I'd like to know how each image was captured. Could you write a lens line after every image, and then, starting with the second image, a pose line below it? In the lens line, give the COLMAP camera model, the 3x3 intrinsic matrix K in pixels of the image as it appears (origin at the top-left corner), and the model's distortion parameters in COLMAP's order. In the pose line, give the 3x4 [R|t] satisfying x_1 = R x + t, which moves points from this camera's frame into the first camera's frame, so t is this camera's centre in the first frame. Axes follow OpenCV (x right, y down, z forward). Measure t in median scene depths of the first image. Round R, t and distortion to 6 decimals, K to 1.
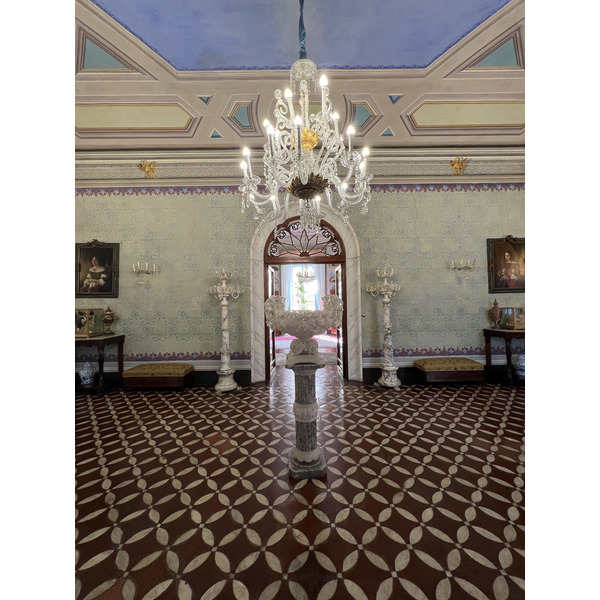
lens RADIAL K [[232.7, 0, 299.3], [0, 232.7, 296.2], [0, 0, 1]] dist [-0.011527, -0.000045]
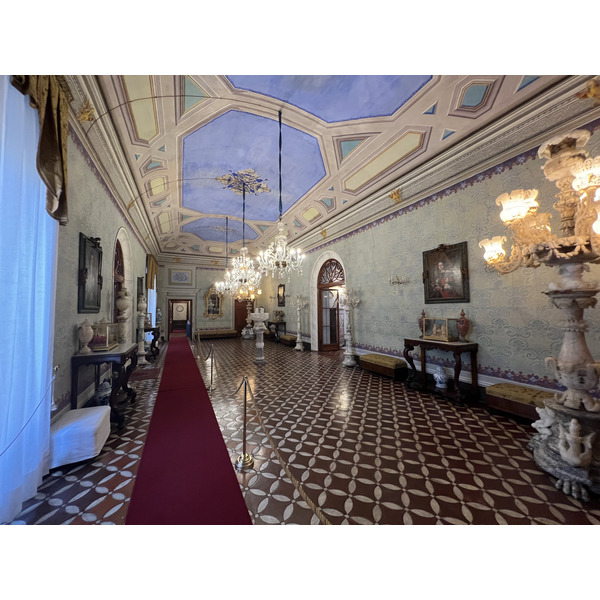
lens RADIAL K [[239.7, 0, 297.2], [0, 239.7, 298.0], [0, 0, 1]] dist [-0.000537, 0.000190]
pose [[0.441855, -0.026400, -0.896698, 1.549590], [0.011147, 0.999651, -0.023938, -0.019312], [0.897017, 0.000582, 0.441995, 0.001782]]
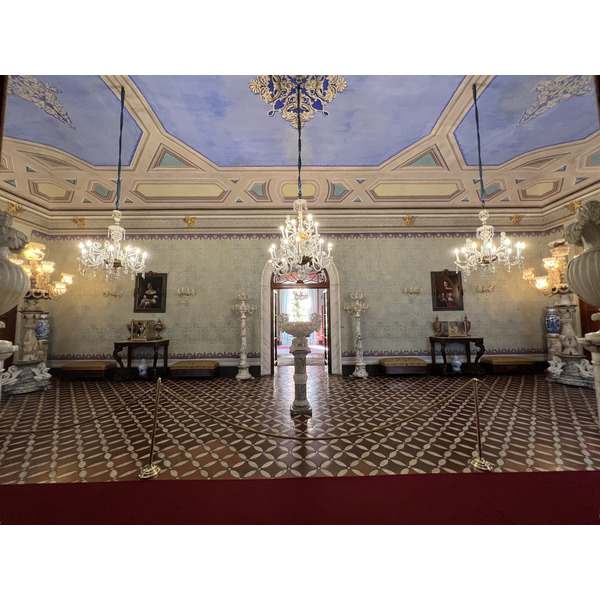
lens RADIAL K [[239.7, 0, 297.2], [0, 239.7, 298.0], [0, 0, 1]] dist [-0.000537, 0.000190]
pose [[0.999905, 0.006354, 0.012211, -0.011303], [-0.005701, 0.998591, -0.052764, -0.009520], [-0.012529, 0.052689, 0.998532, -0.433518]]
